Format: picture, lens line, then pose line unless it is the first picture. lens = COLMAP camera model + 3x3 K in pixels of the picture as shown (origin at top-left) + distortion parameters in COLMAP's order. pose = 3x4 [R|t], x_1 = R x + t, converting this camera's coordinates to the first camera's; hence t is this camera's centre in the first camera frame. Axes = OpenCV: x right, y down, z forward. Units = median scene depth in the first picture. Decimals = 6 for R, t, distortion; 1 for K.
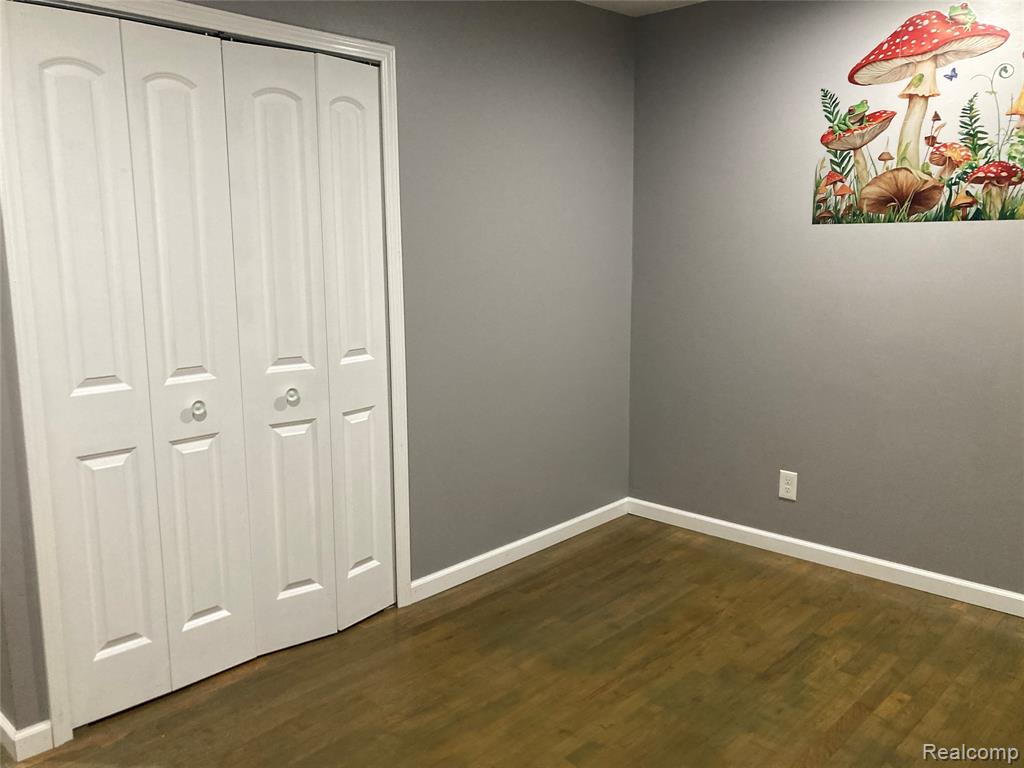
lens RADIAL K [[814.0, 0, 512.0], [0, 814.0, 384.0], [0, 0, 1]] dist [0.001814, -0.260348]
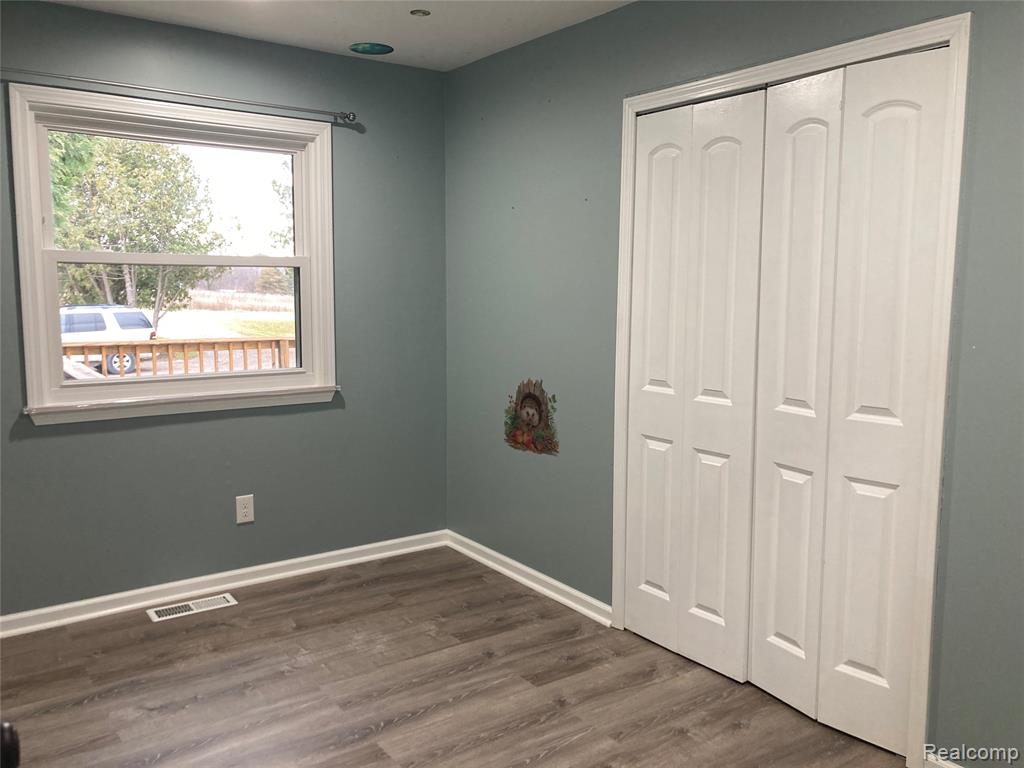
lens RADIAL K [[851.7, 0, 512.0], [0, 851.7, 384.0], [0, 0, 1]] dist [0.001761, 0.000678]
pose [[-0.166315, 0.099370, -0.981053, 0.732126], [-0.154763, 0.979949, 0.125495, -0.119212], [0.973852, 0.172703, -0.147601, 0.780423]]
